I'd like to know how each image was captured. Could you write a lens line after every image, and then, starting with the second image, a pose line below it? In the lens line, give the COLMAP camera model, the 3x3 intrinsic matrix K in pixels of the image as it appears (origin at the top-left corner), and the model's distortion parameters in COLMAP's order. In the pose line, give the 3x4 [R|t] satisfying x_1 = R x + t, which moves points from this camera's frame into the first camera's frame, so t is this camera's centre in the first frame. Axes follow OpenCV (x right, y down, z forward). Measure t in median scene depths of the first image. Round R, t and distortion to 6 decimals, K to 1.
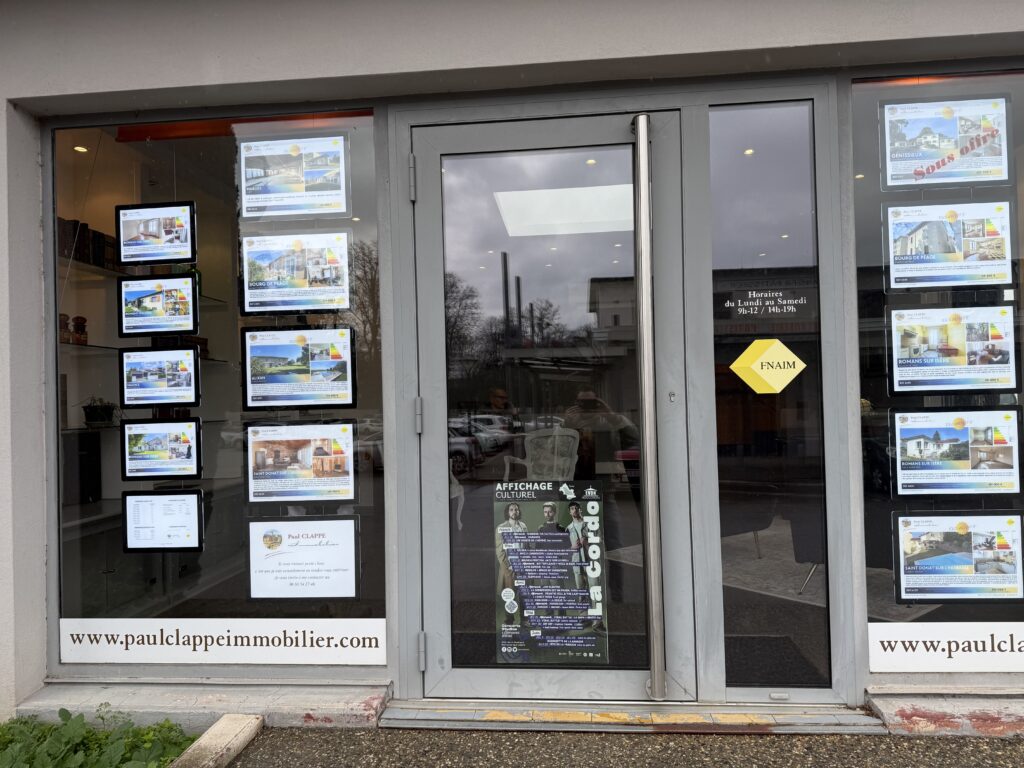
lens RADIAL K [[714.2, 0, 514.8], [0, 714.2, 389.1], [0, 0, 1]] dist [0.109803, -0.154352]
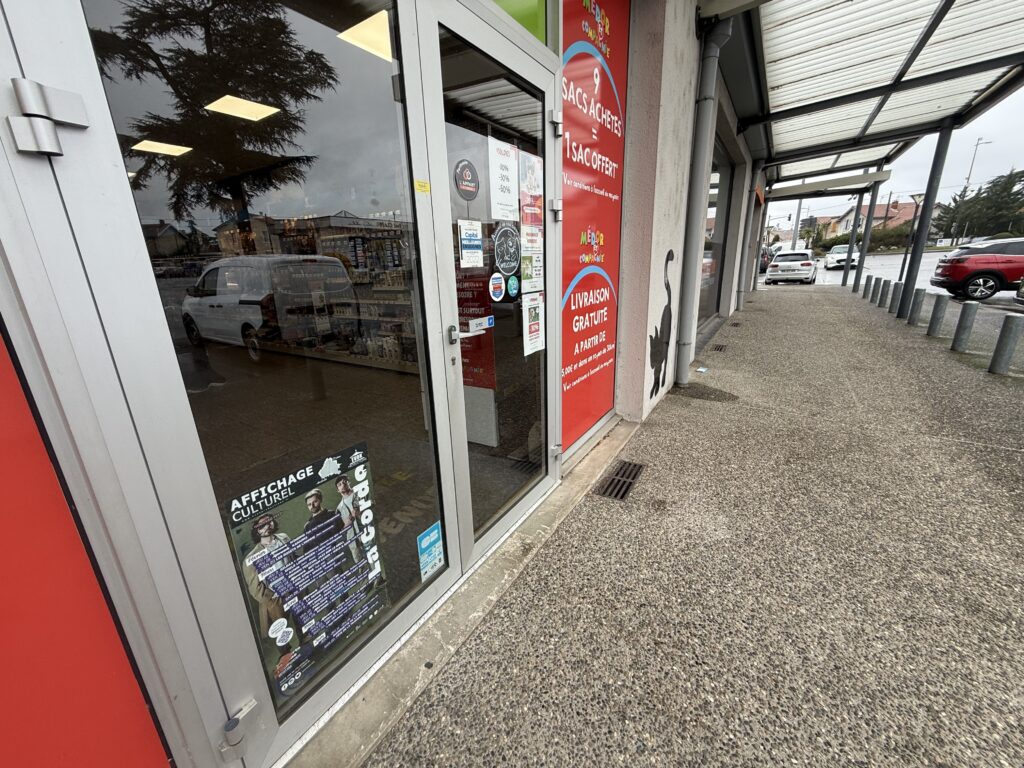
lens RADIAL K [[405.9, 0, 509.3], [0, 405.9, 383.2], [0, 0, 1]] dist [-0.000866, 0.000379]
pose [[0.467635, -0.242408, 0.850033, -0.190700], [0.008596, 0.962862, 0.269856, -0.065403], [-0.883880, -0.118887, 0.452352, 0.630381]]
